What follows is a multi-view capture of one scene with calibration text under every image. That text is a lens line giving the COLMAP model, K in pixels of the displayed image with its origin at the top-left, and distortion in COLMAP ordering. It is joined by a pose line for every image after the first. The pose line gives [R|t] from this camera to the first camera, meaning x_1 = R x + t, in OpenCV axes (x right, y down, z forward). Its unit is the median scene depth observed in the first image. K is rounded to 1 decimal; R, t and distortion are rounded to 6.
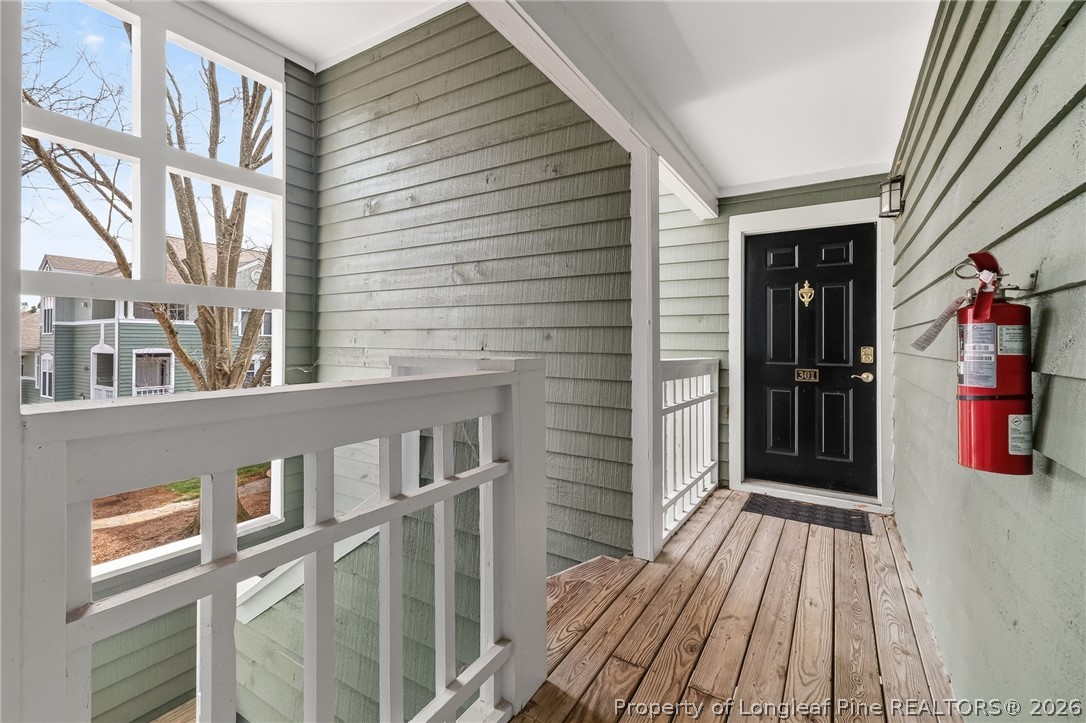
lens RADIAL K [[473.4, 0, 539.6], [0, 473.4, 336.9], [0, 0, 1]] dist [0.001858, 0.000259]
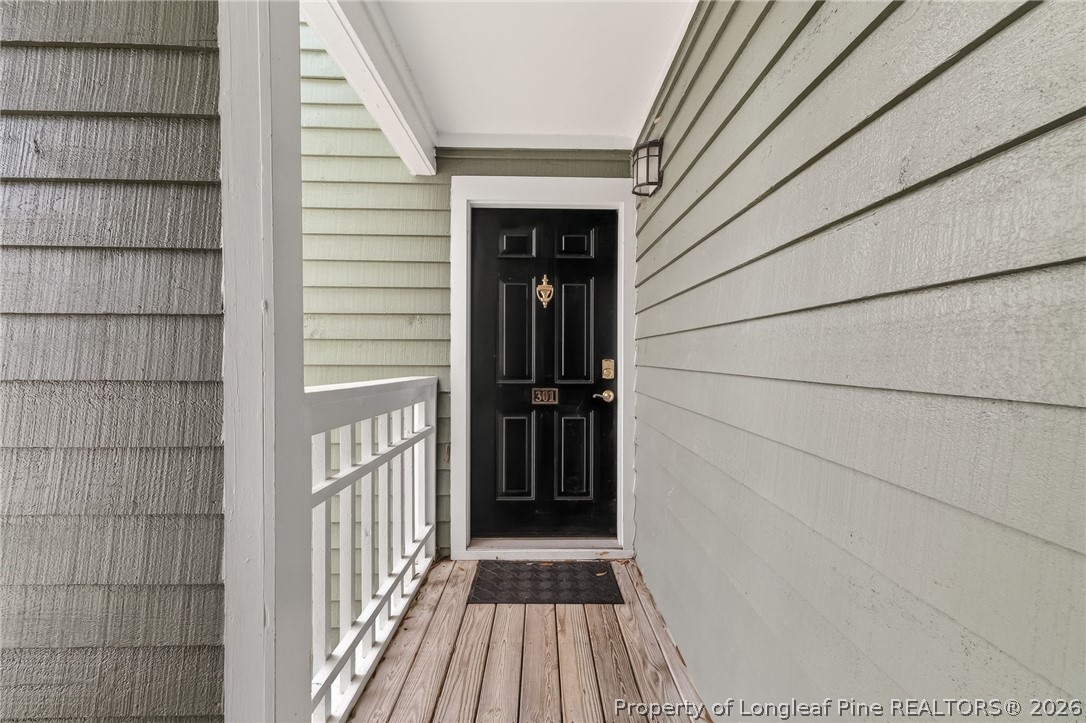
lens RADIAL K [[458.5, 0, 543.0], [0, 458.5, 361.5], [0, 0, 1]] dist [0.003634, 0.000436]
pose [[0.842141, -0.009028, 0.539182, 0.160433], [-0.005041, 0.999684, 0.024612, 0.005465], [-0.539234, -0.023445, 0.841830, 0.381570]]
